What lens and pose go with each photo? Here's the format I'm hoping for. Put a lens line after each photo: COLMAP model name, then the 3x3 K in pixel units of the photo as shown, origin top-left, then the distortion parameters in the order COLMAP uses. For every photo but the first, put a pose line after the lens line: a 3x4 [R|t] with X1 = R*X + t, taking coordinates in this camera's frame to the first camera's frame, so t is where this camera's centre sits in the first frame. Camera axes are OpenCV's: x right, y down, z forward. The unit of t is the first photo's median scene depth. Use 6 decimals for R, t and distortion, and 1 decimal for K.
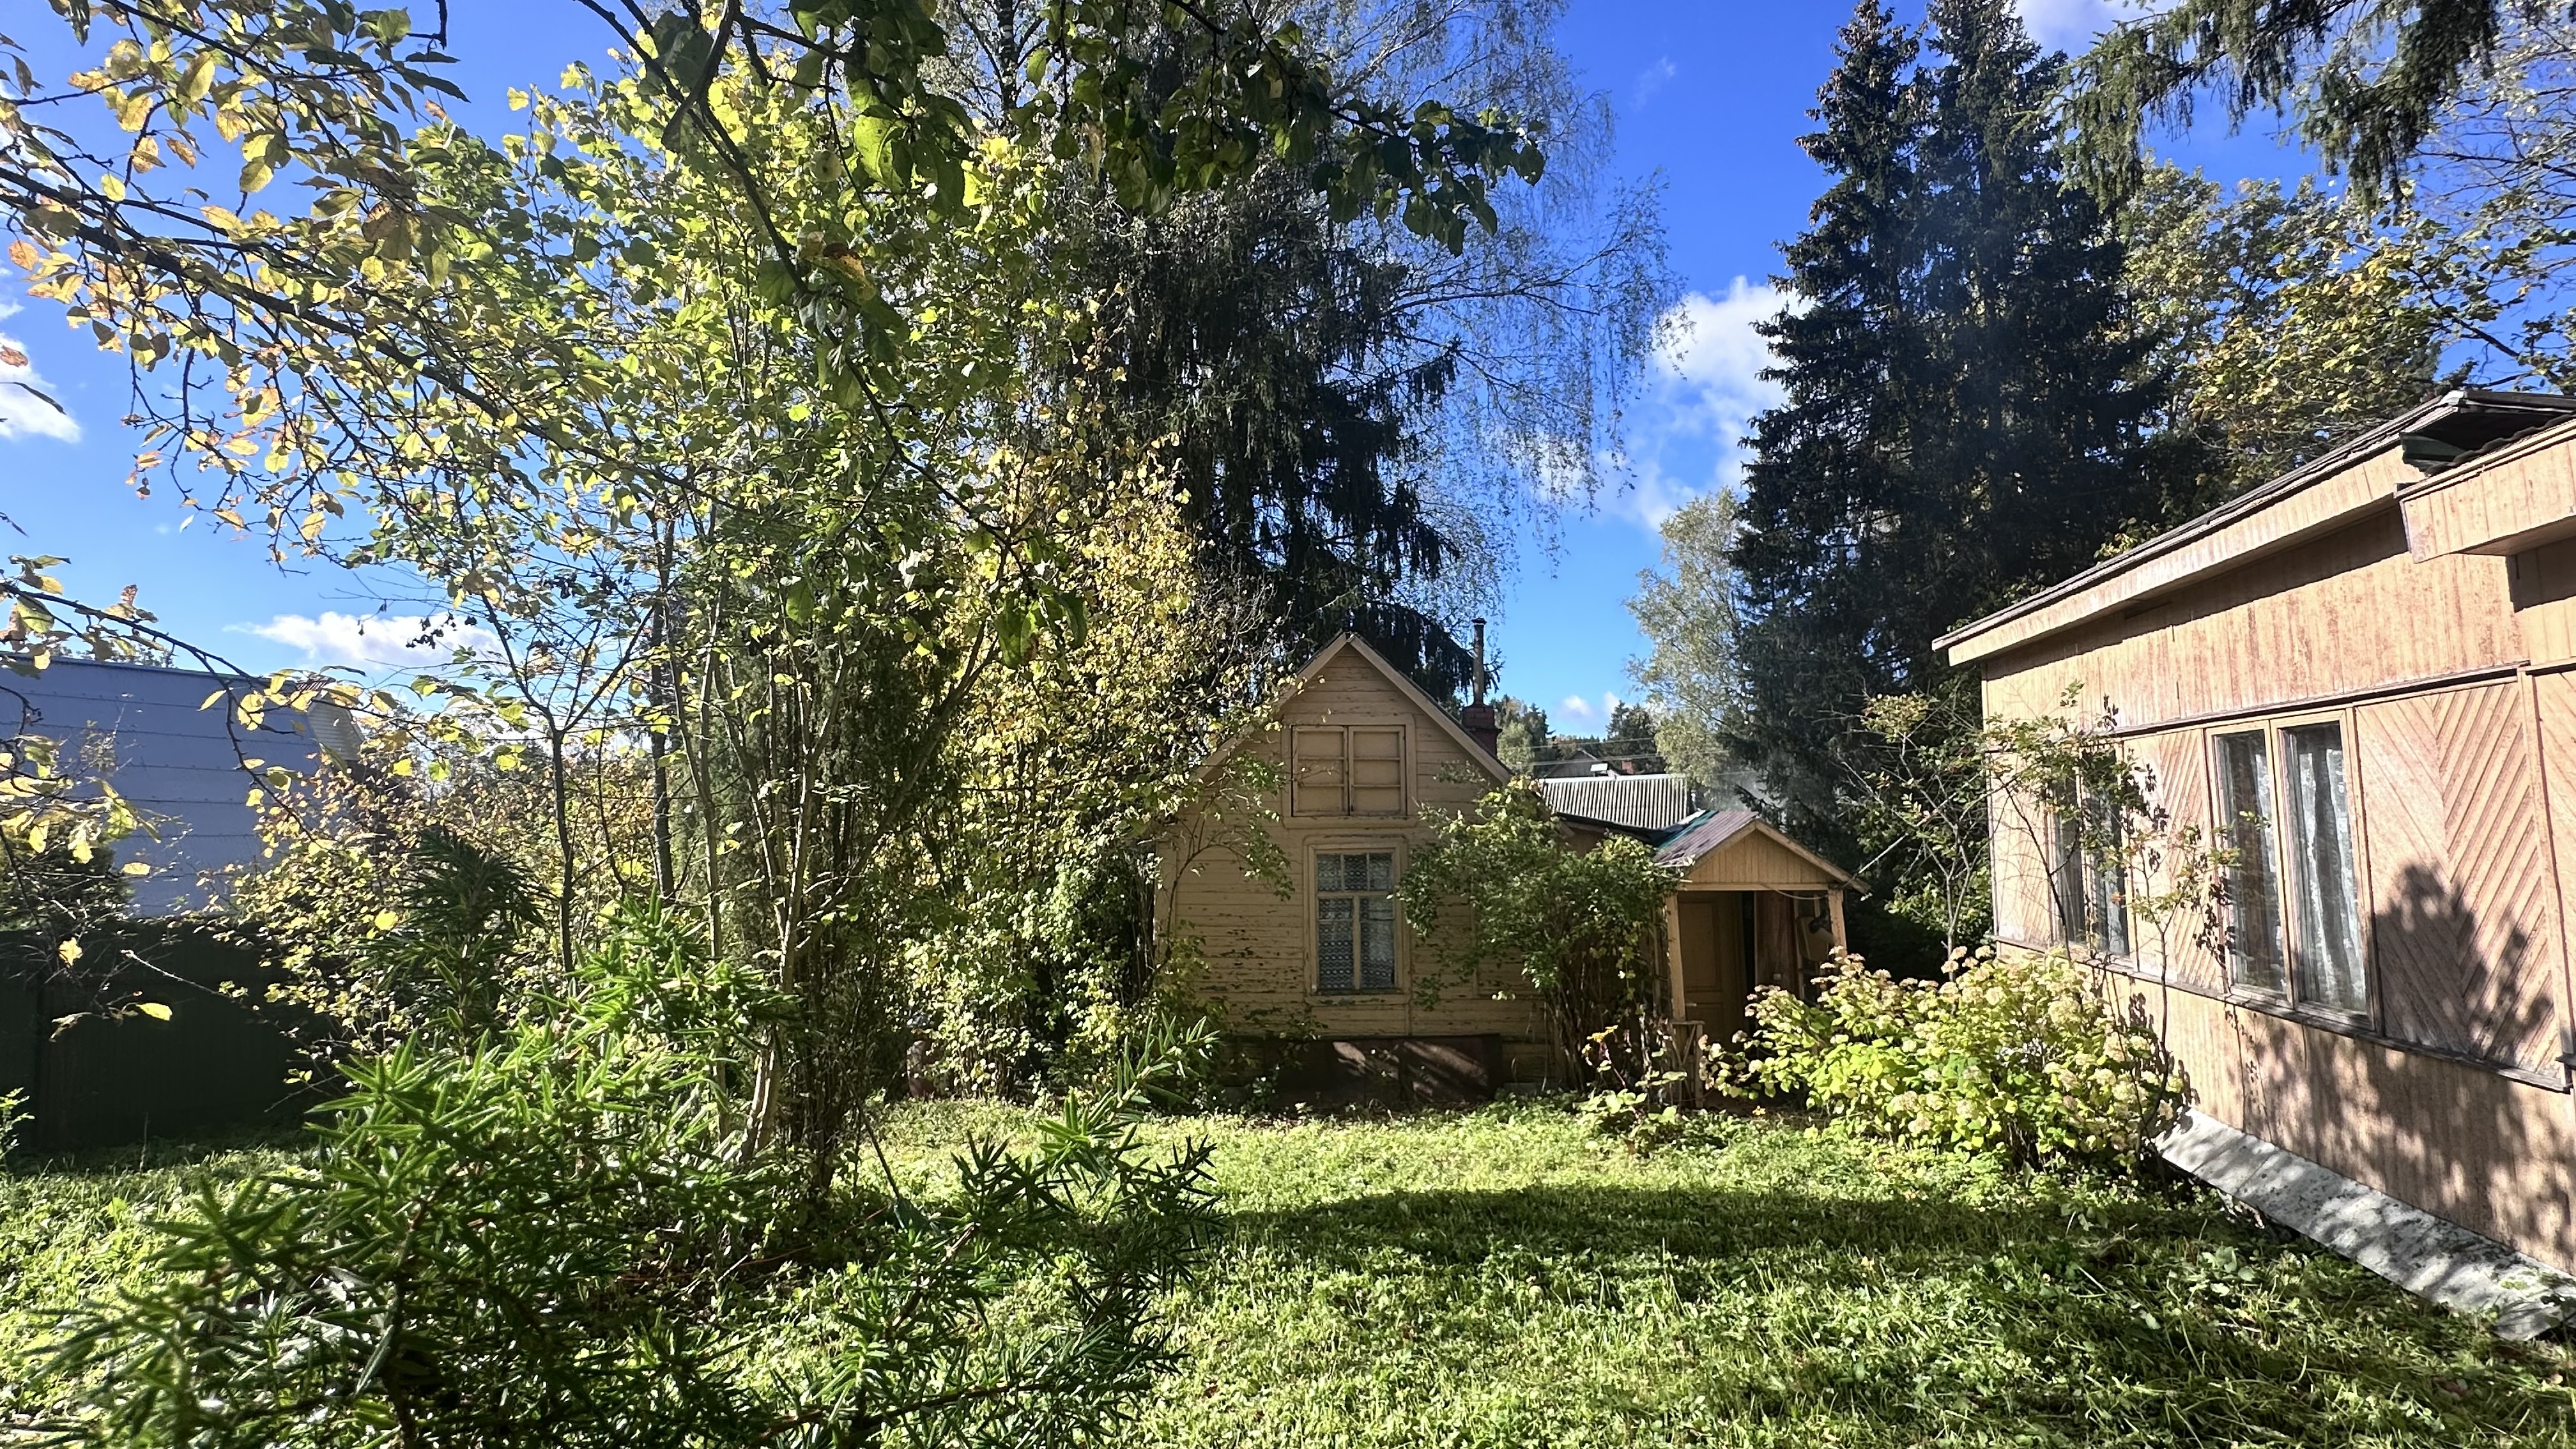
lens RADIAL K [[1195.4, 0, 1290.2], [0, 1195.4, 719.9], [0, 0, 1]] dist [-0.005786, -0.000127]
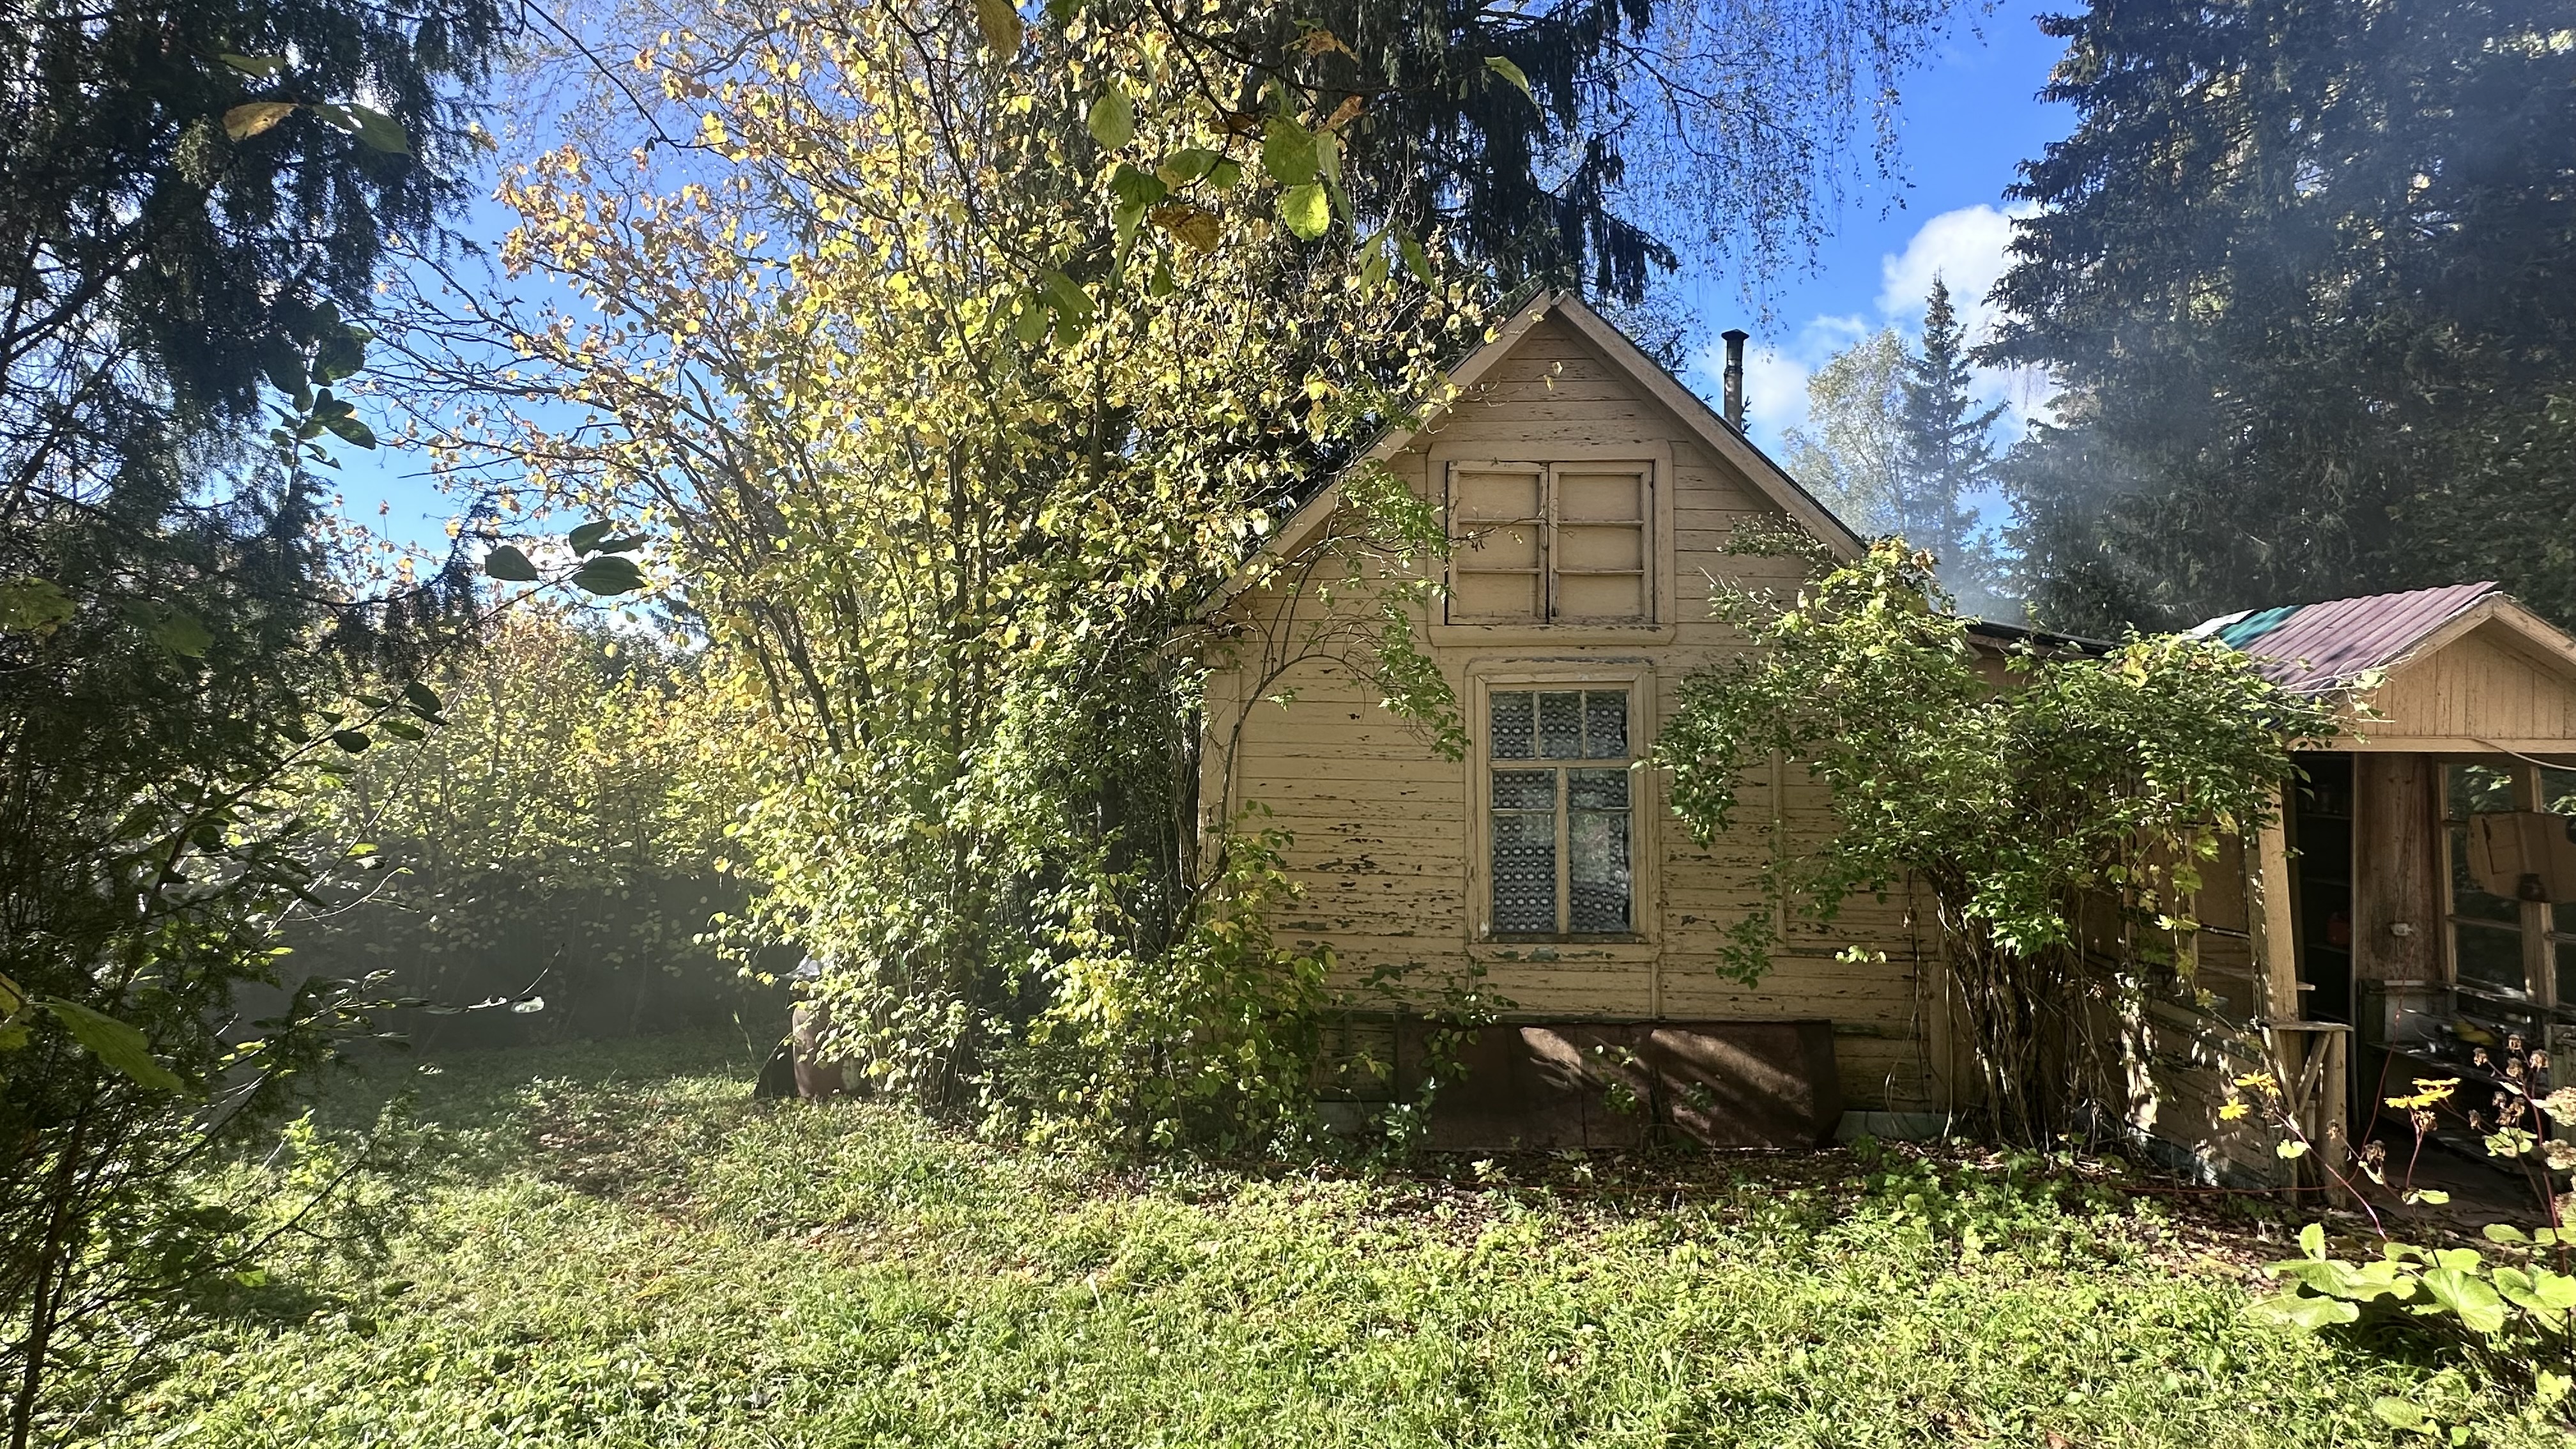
lens RADIAL K [[1195.4, 0, 1285.0], [0, 1195.4, 722.3], [0, 0, 1]] dist [-0.005786, -0.000127]
pose [[0.998369, 0.012979, -0.055590, -0.059392], [-0.008969, 0.997379, 0.071801, 0.123251], [0.056376, -0.071185, 0.995869, 0.616905]]
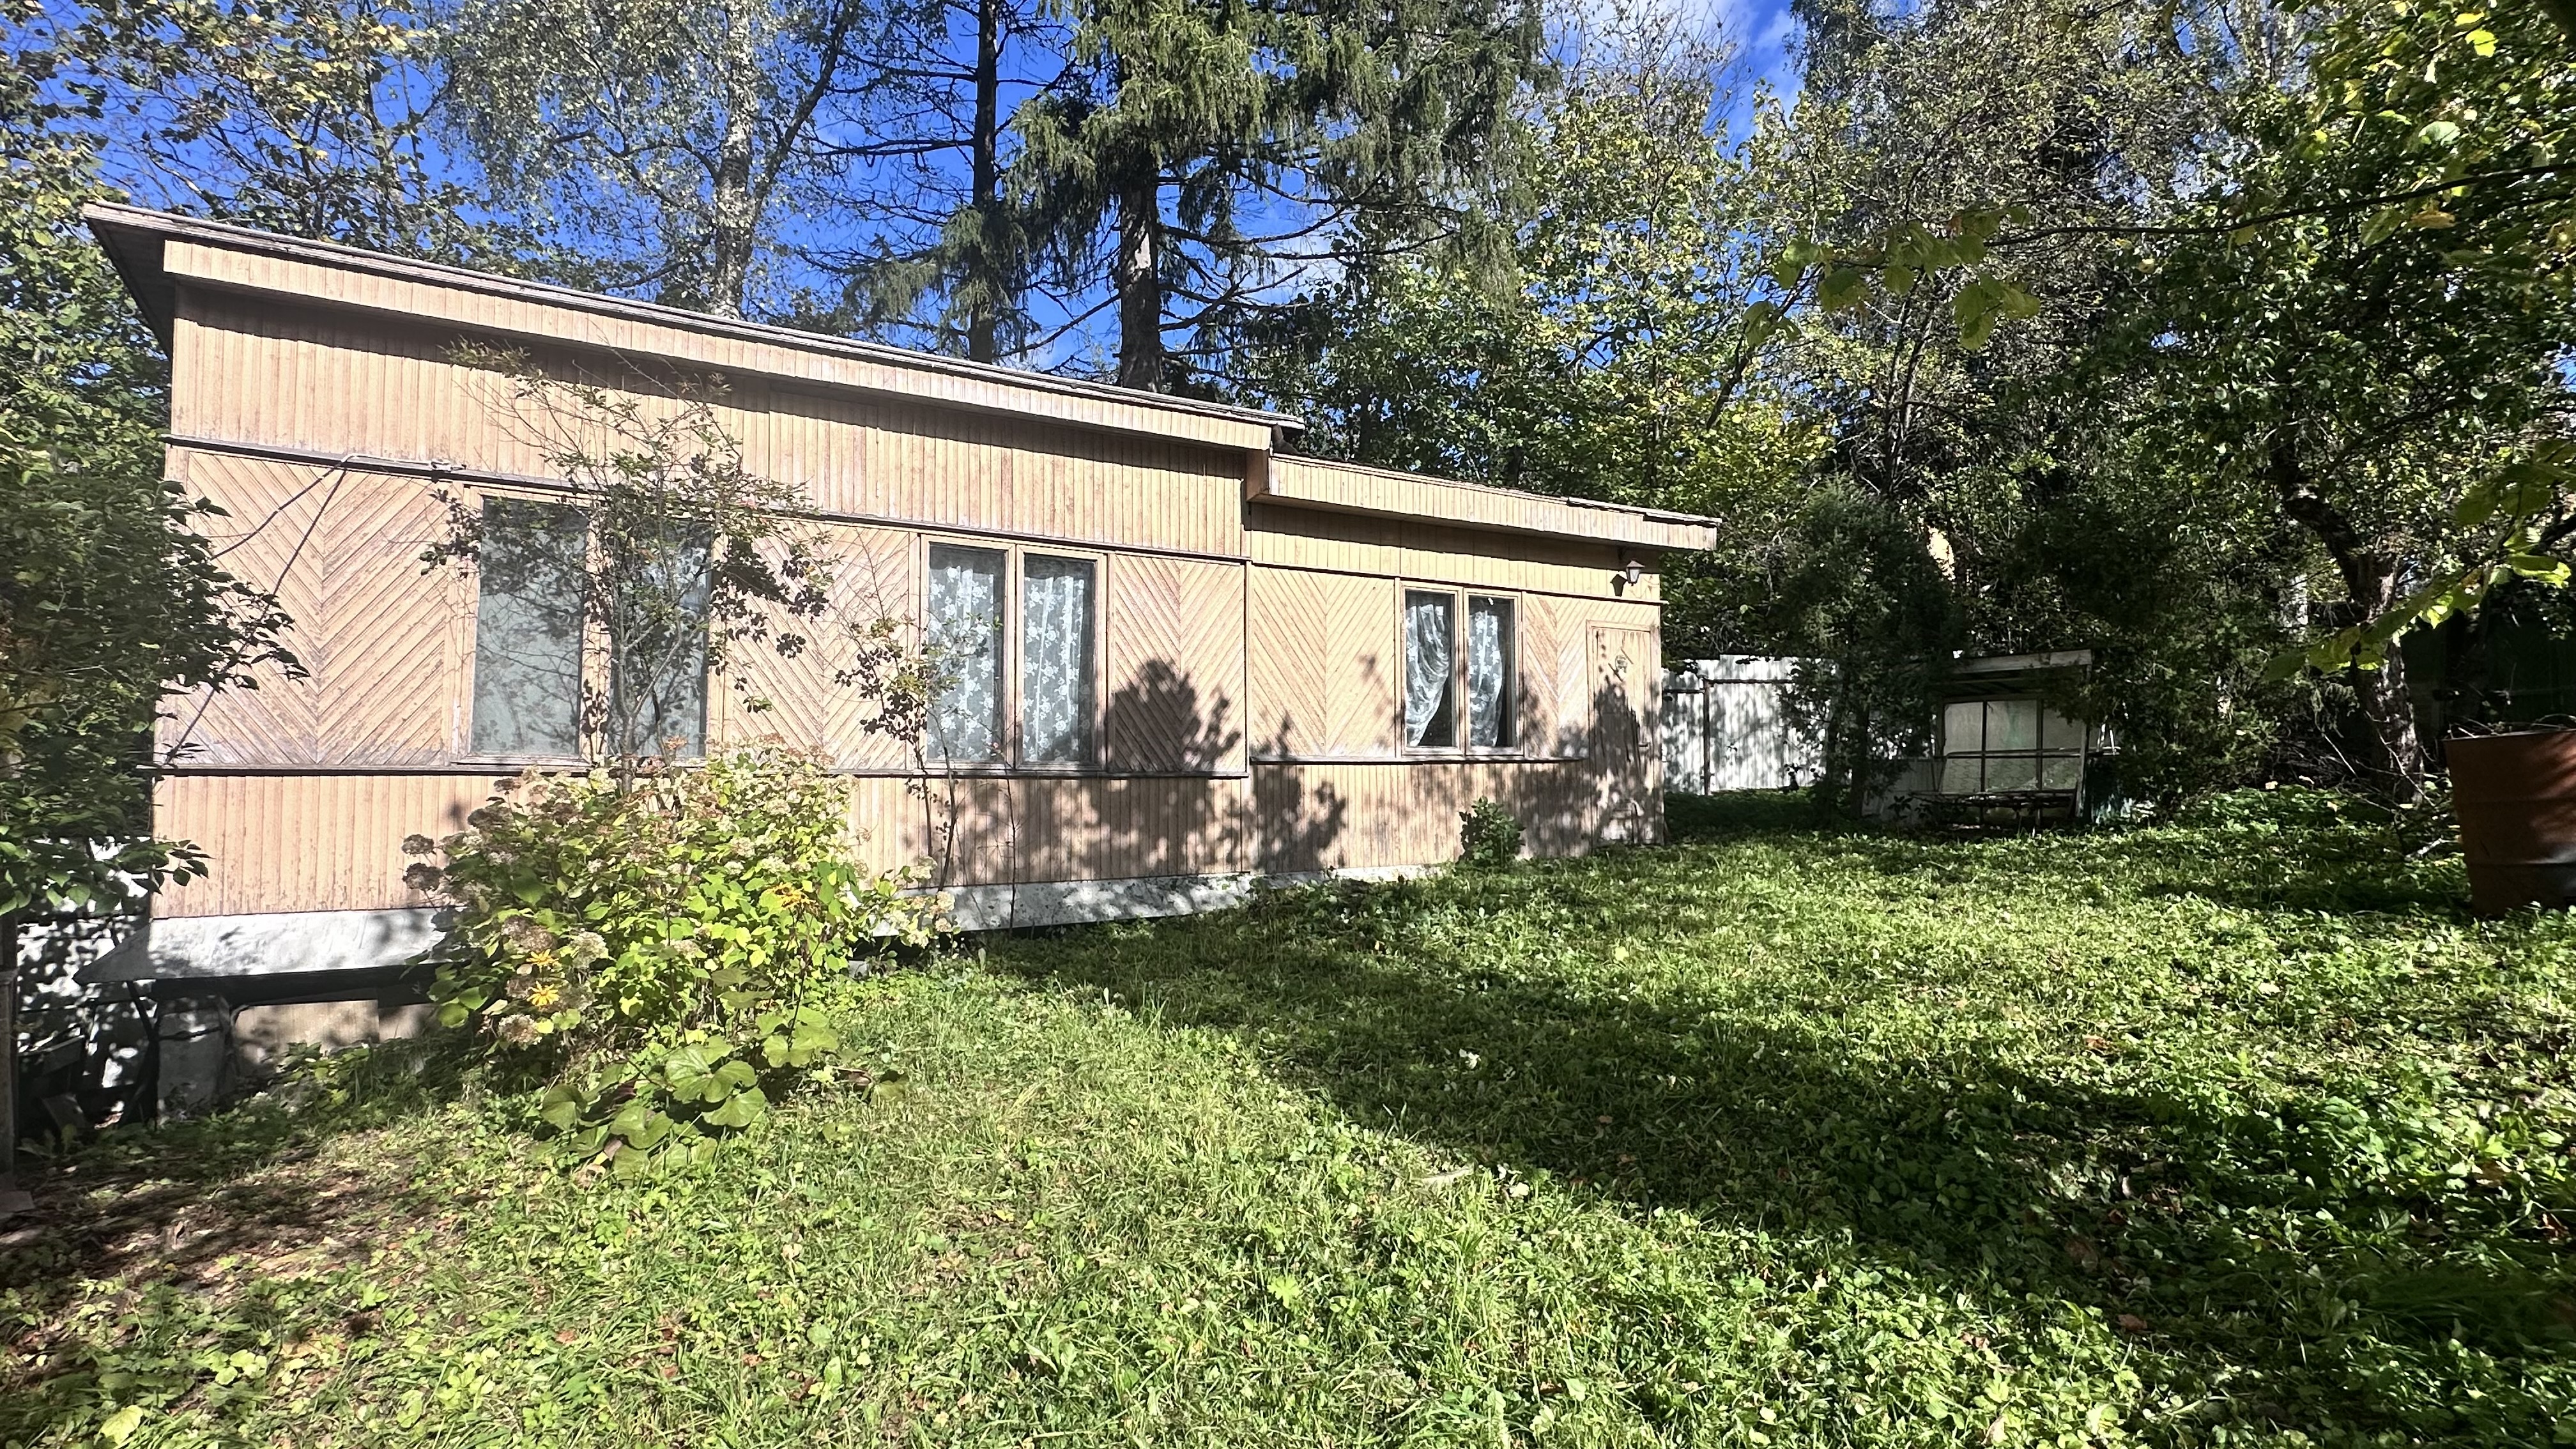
lens RADIAL K [[1195.4, 0, 1290.4], [0, 1195.4, 740.6], [0, 0, 1]] dist [-0.005786, -0.000127]
pose [[-0.662962, 0.044450, 0.747332, -0.432122], [-0.060446, 0.991799, -0.112612, 0.460110], [-0.746209, -0.119830, -0.654838, 2.195710]]
